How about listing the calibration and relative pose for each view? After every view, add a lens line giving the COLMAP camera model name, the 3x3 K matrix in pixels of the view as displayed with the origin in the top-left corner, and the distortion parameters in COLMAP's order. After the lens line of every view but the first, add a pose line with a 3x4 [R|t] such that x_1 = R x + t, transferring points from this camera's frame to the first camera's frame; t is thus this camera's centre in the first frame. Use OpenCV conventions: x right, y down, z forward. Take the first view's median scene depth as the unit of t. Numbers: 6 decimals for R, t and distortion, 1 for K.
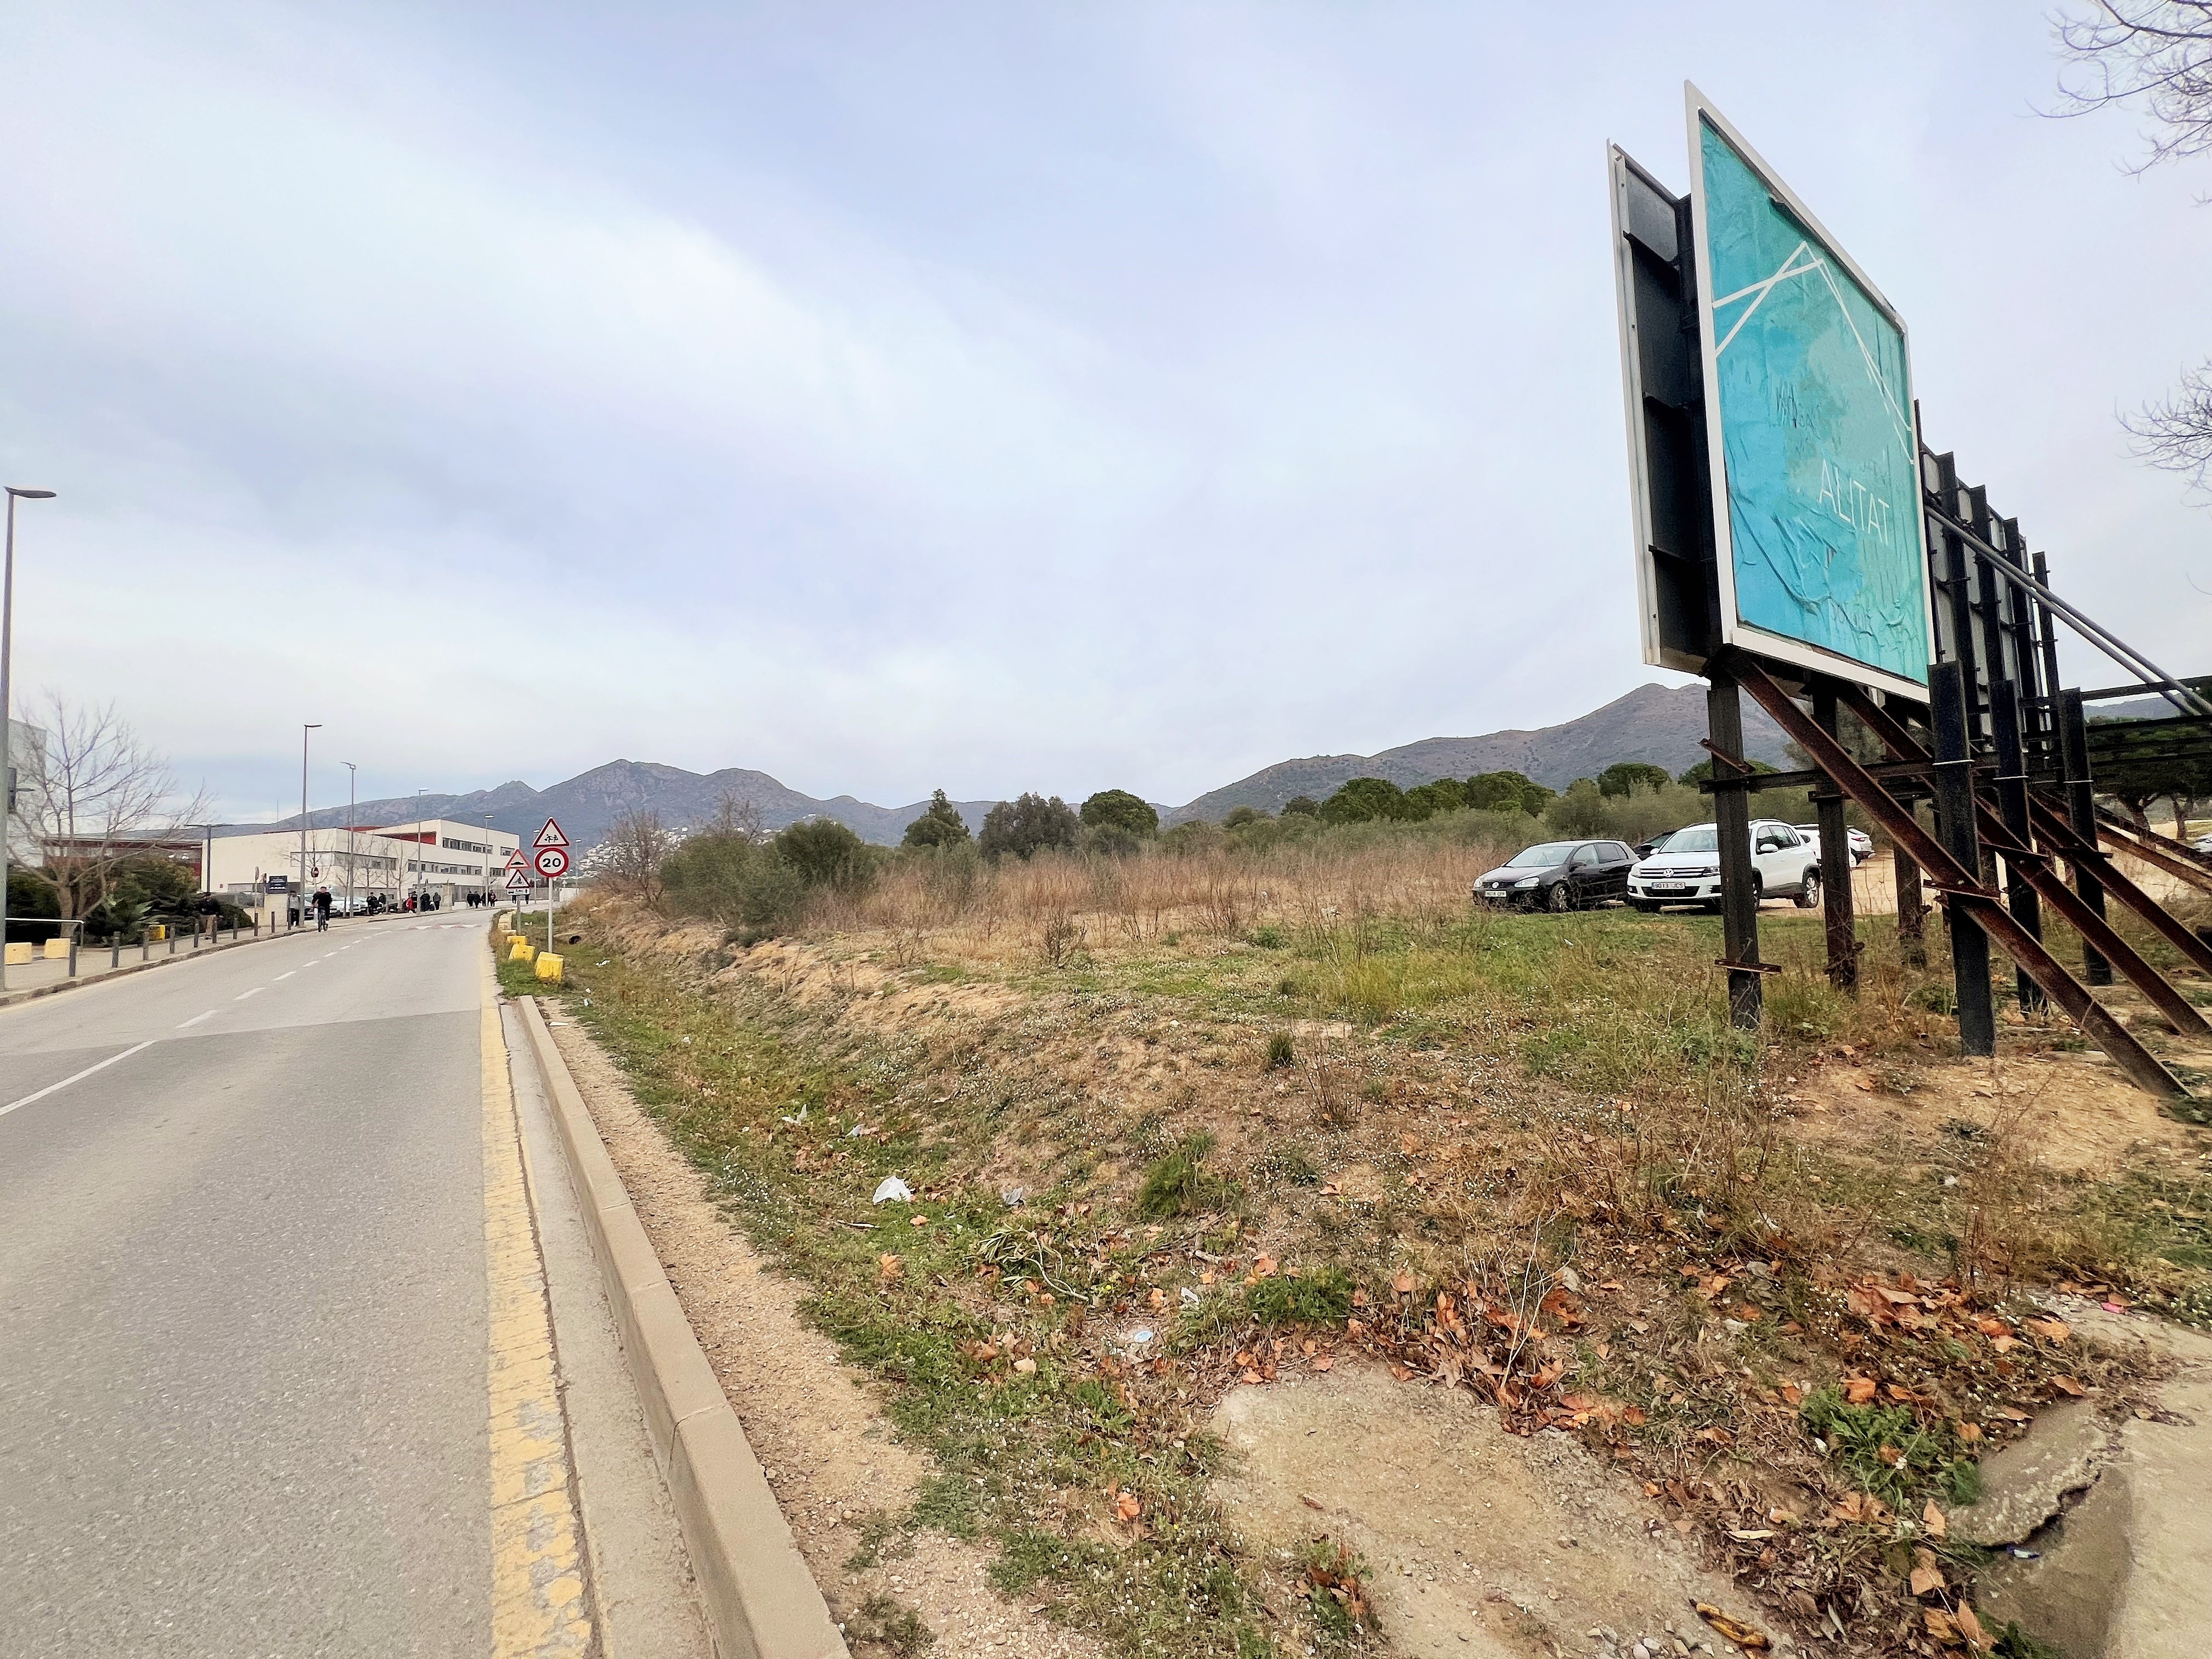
lens RADIAL K [[887.5, 0, 1100.0], [0, 887.5, 825.8], [0, 0, 1]] dist [-0.001547, 0.000317]
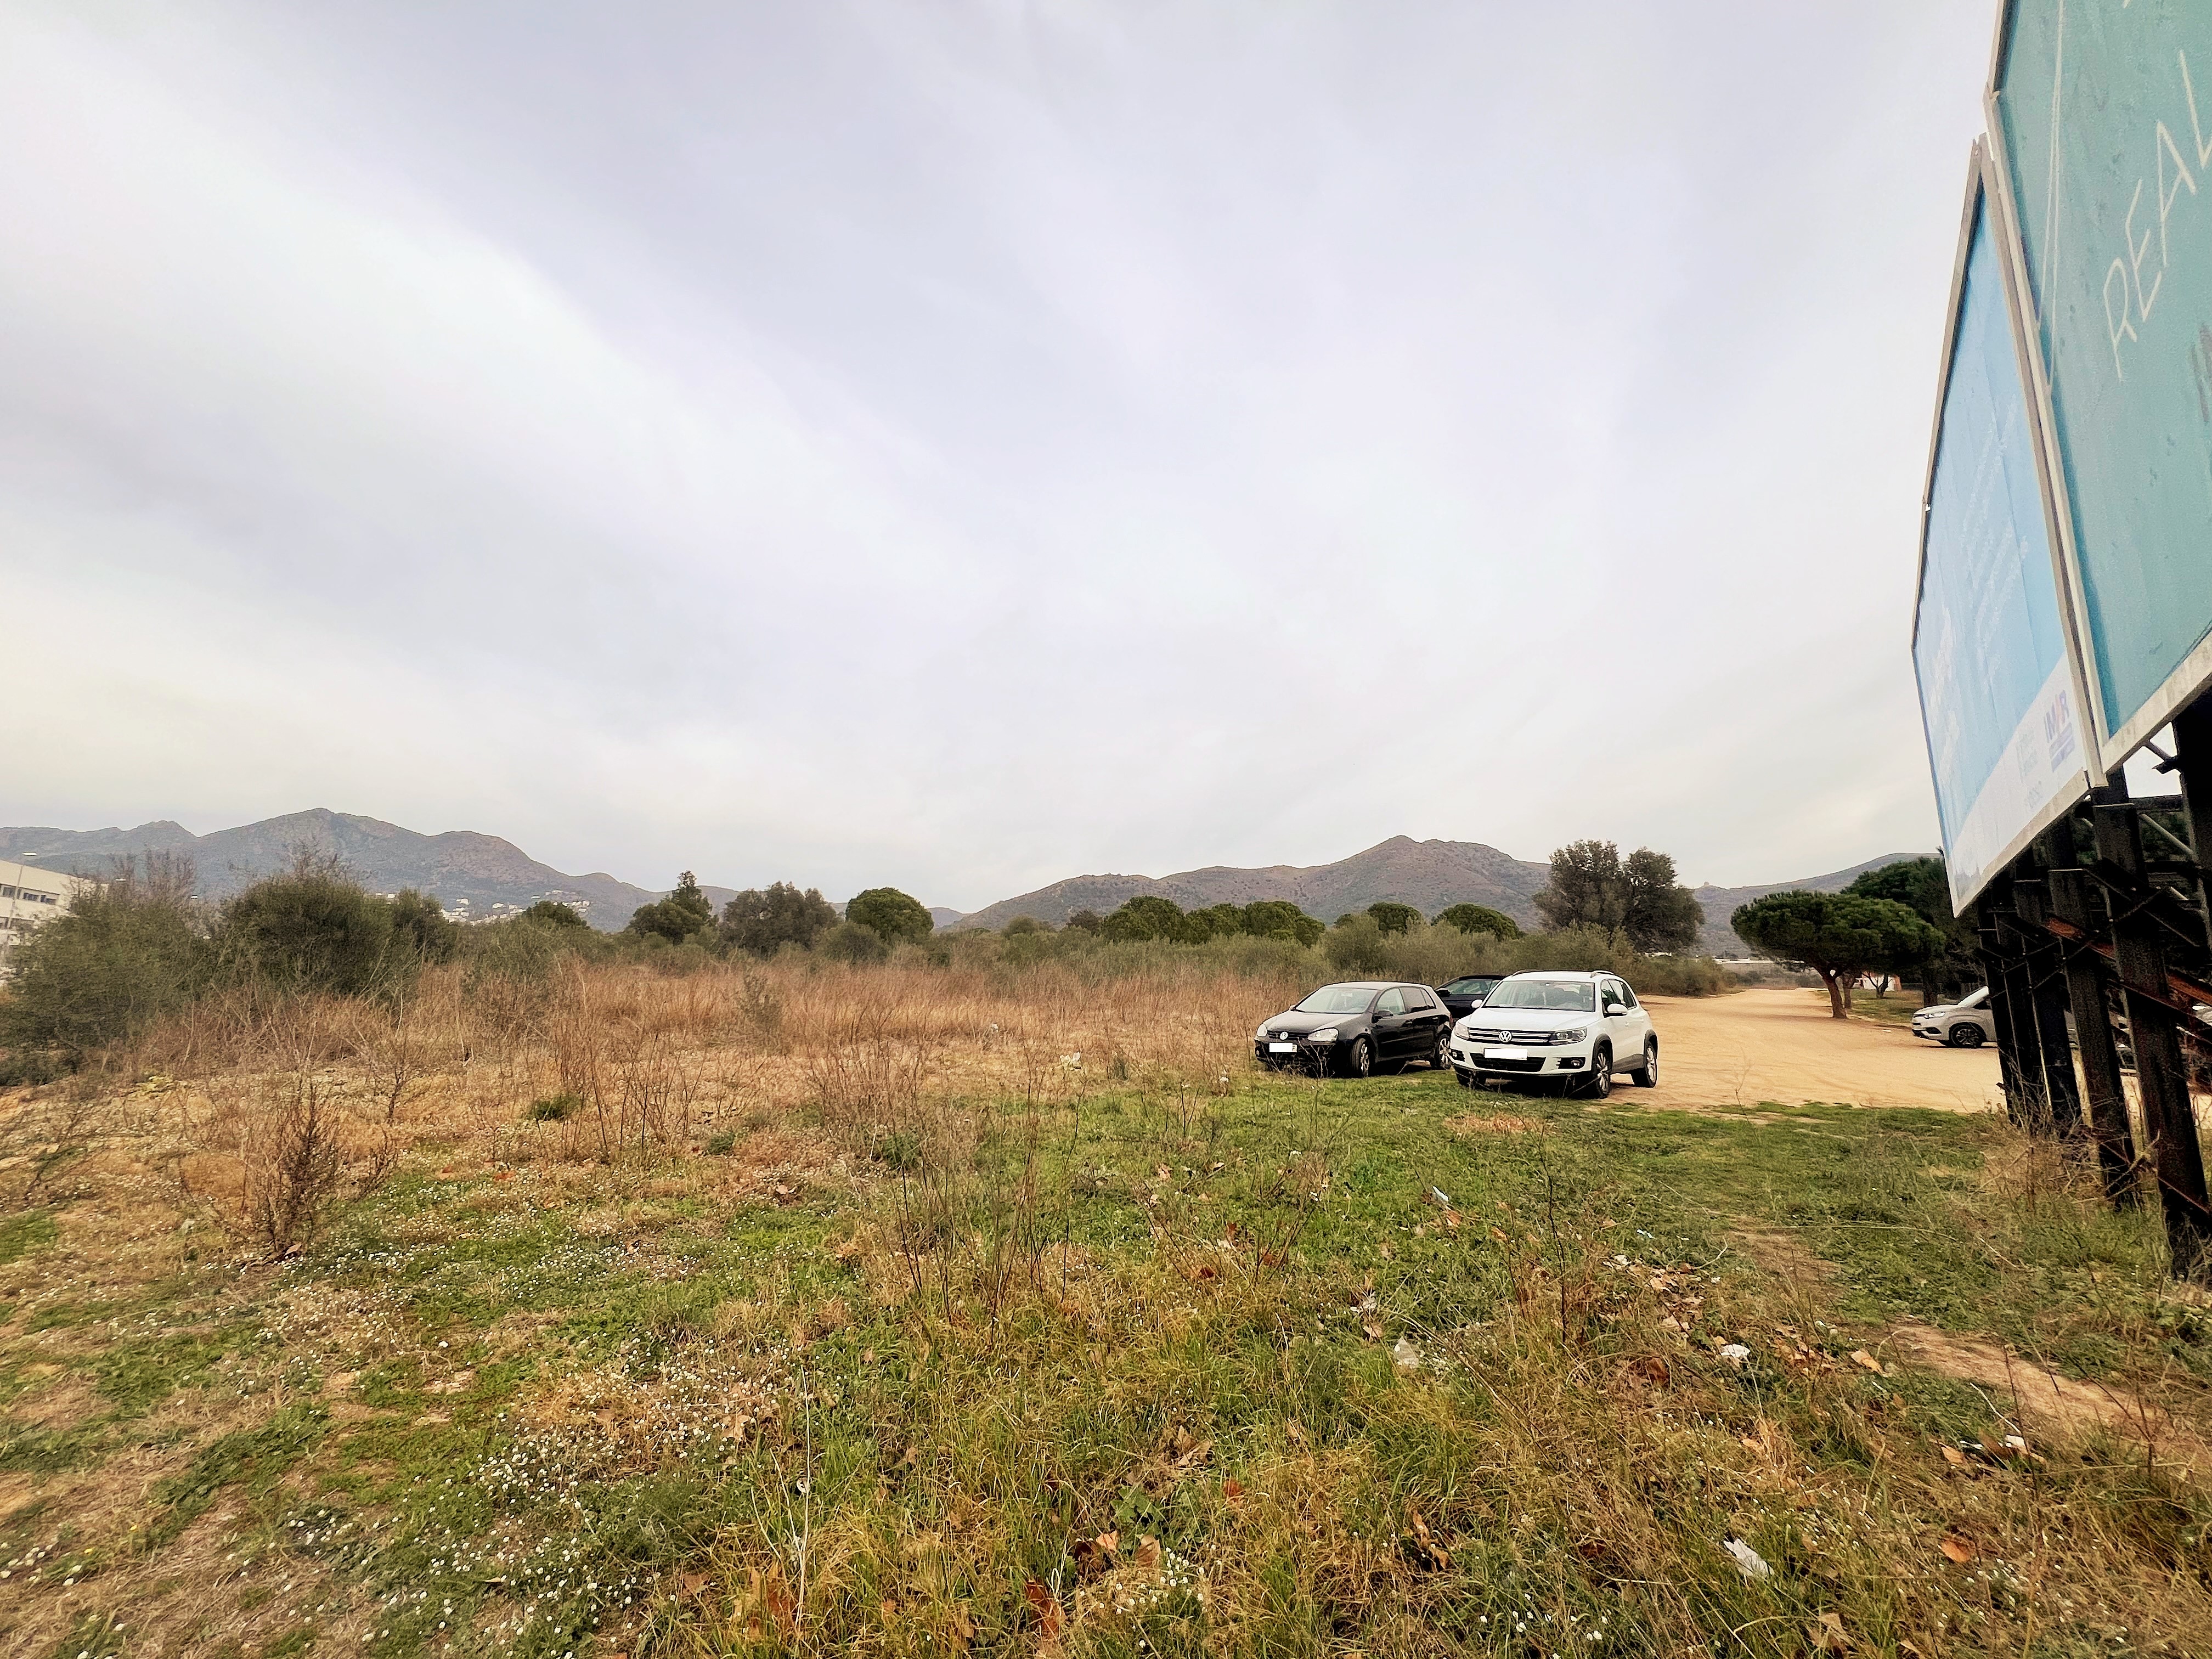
lens RADIAL K [[887.6, 0, 1100.8], [0, 887.6, 829.2], [0, 0, 1]] dist [-0.001547, 0.000317]
pose [[0.969865, 0.097396, 0.223331, 0.163315], [-0.070361, 0.989534, -0.125987, -0.001595], [-0.233264, 0.106476, 0.966566, 0.432213]]
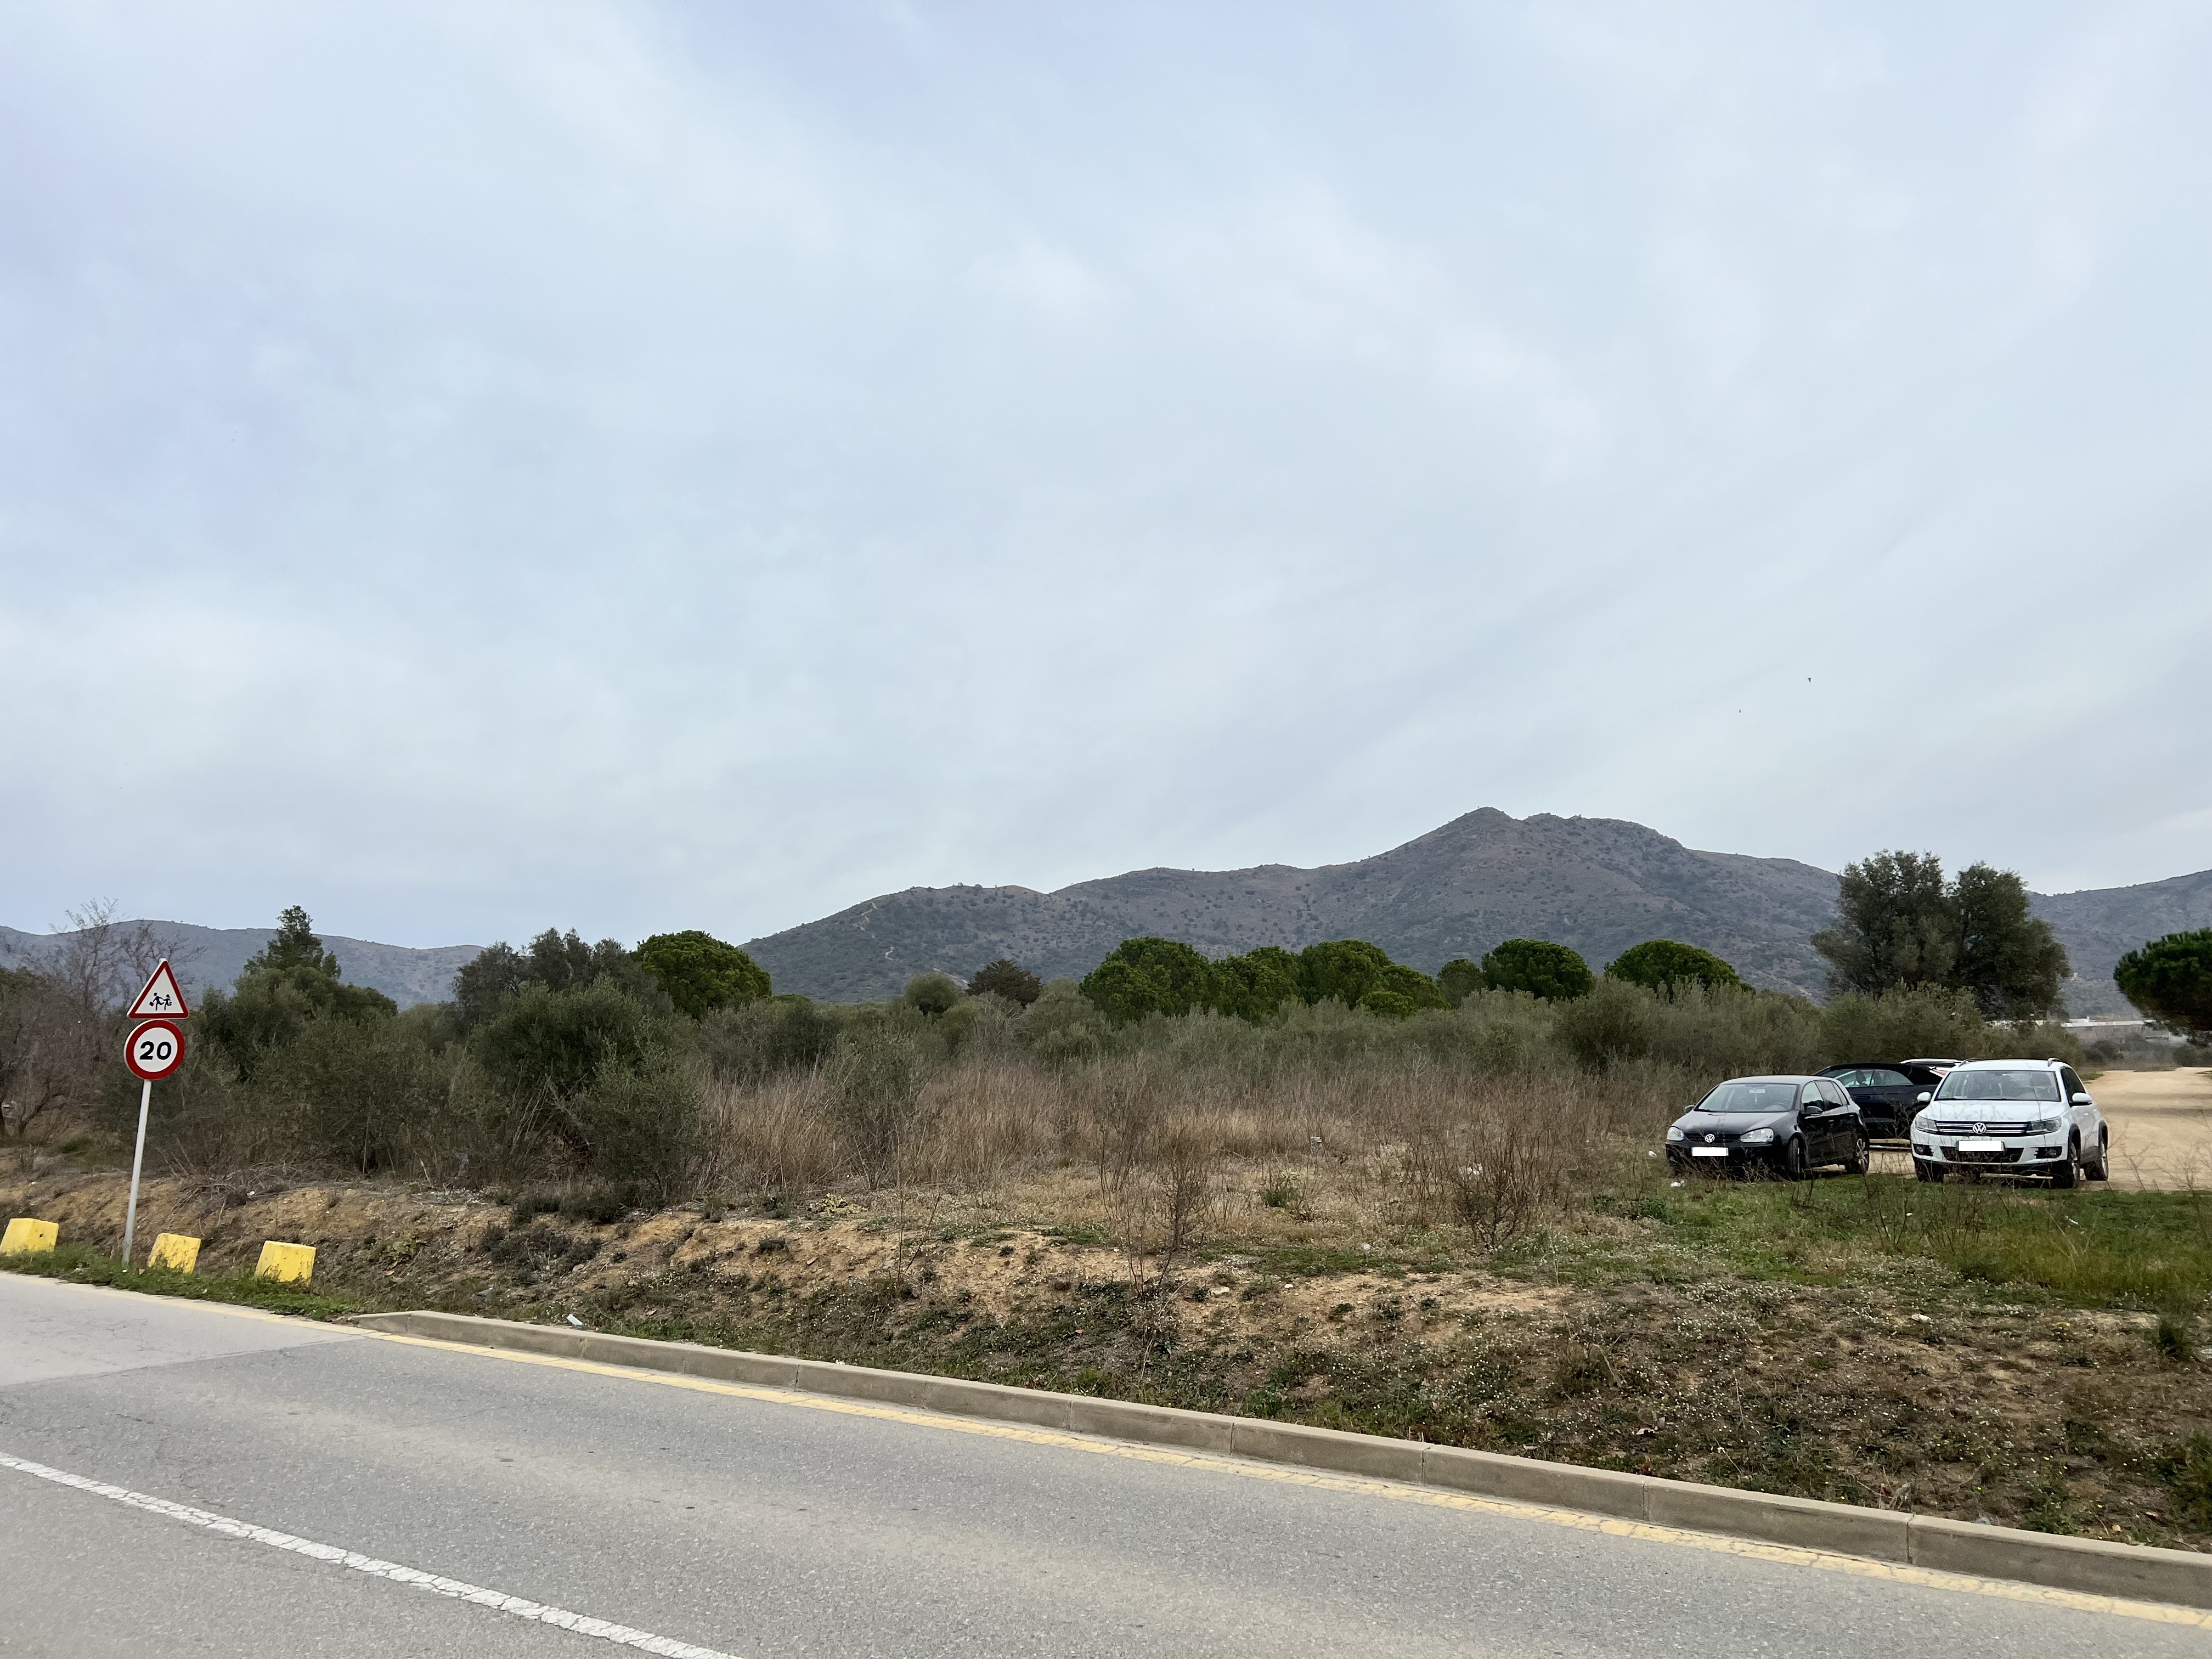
lens RADIAL K [[1653.2, 0, 1105.5], [0, 1653.2, 843.1], [0, 0, 1]] dist [0.068175, -0.069588]
pose [[0.942834, 0.079815, 0.323563, -0.634993], [-0.047660, 0.993210, -0.106124, 0.000719], [-0.329836, 0.084636, 0.940237, -0.100704]]
